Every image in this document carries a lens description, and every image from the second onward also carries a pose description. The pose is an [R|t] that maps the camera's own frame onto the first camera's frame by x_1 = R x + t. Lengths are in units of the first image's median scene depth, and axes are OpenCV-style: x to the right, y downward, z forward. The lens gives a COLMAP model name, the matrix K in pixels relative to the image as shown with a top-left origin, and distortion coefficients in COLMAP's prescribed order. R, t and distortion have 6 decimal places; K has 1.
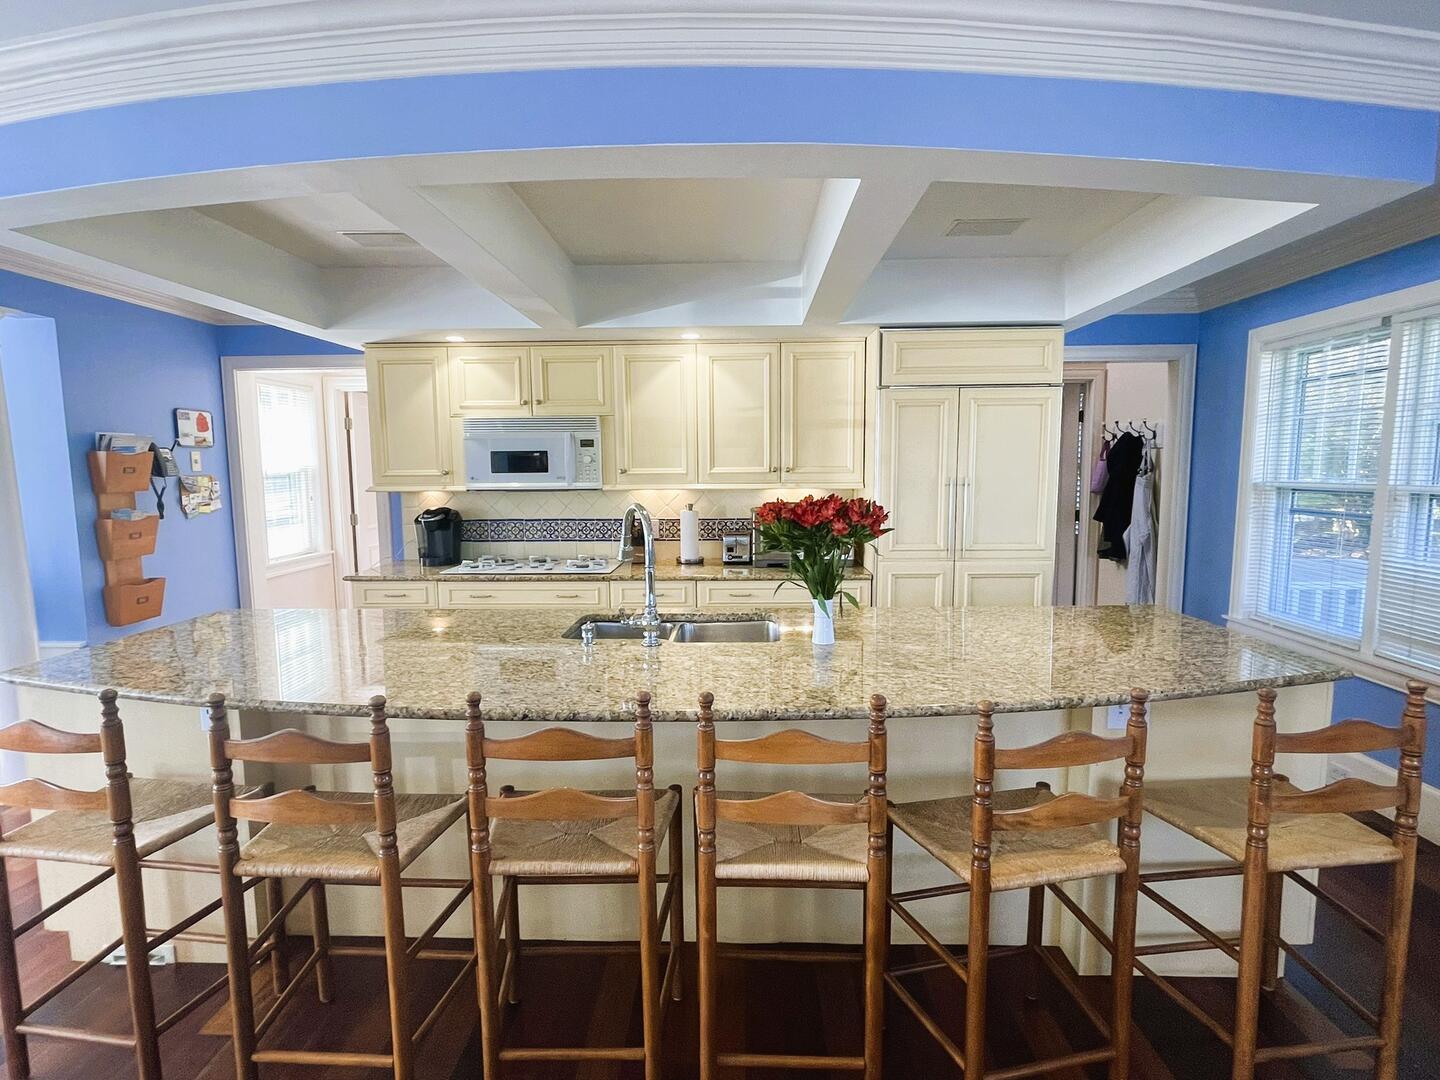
lens RADIAL K [[713.7, 0, 721.2], [0, 713.7, 543.9], [0, 0, 1]] dist [-0.014513, -0.000656]
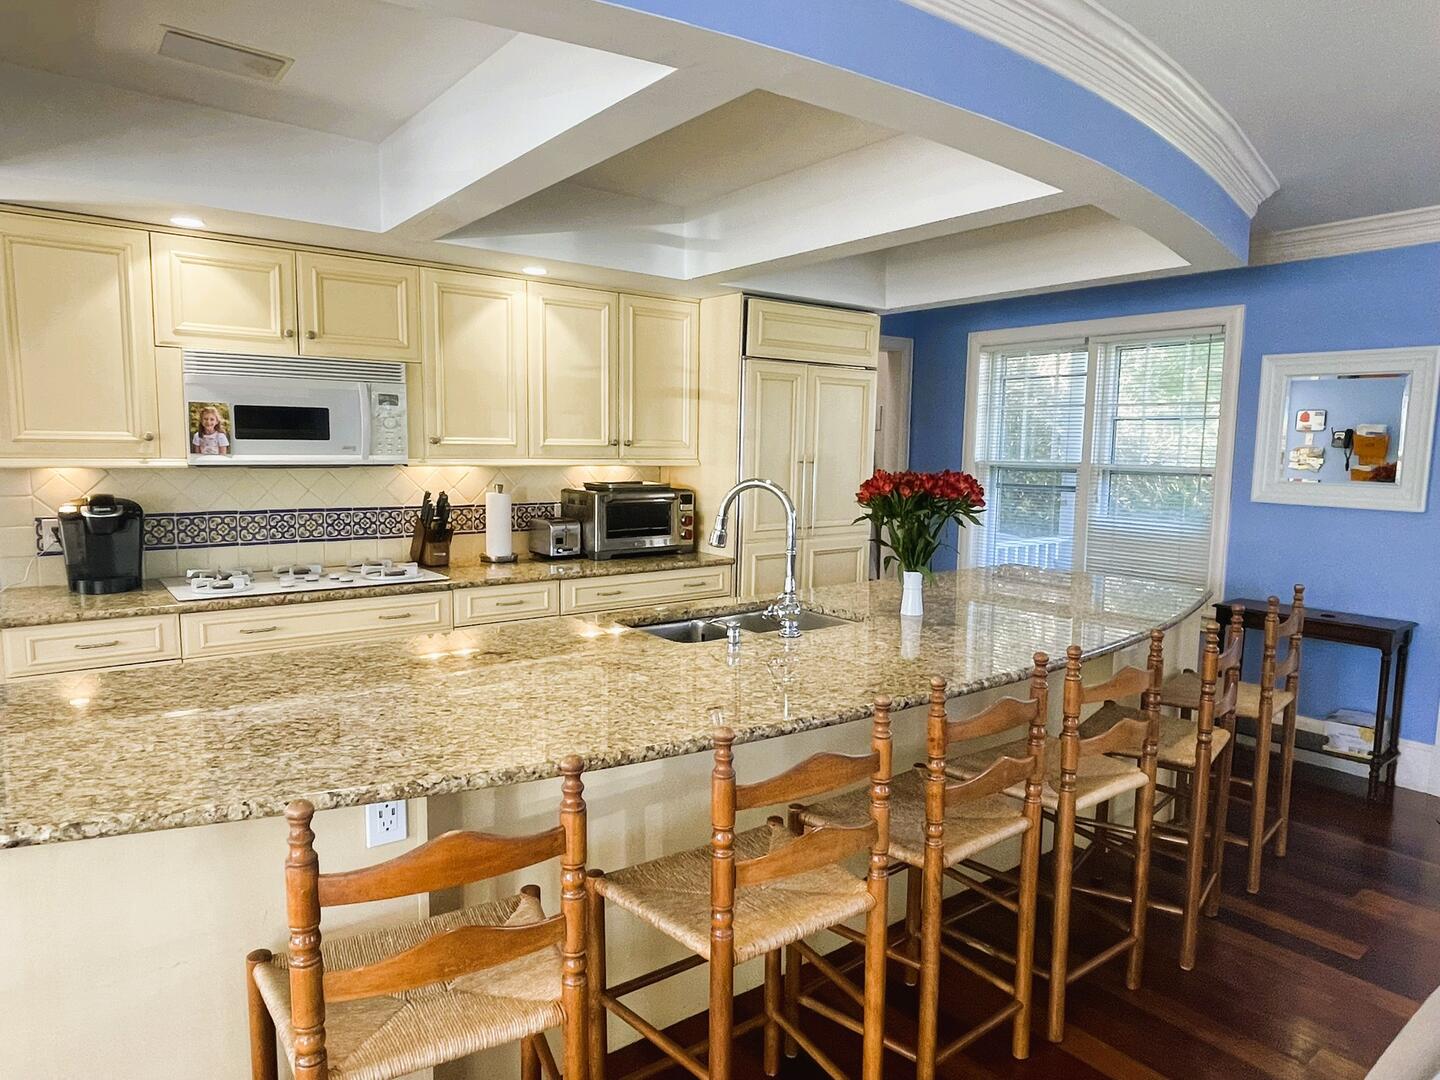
lens RADIAL K [[889.2, 0, 719.8], [0, 889.2, 540.3], [0, 0, 1]] dist [-0.022652, -0.004833]
pose [[0.772134, -0.047854, 0.633655, -0.498347], [0.049767, 0.998652, 0.014775, 0.001667], [-0.633508, 0.020126, 0.773474, 0.113051]]
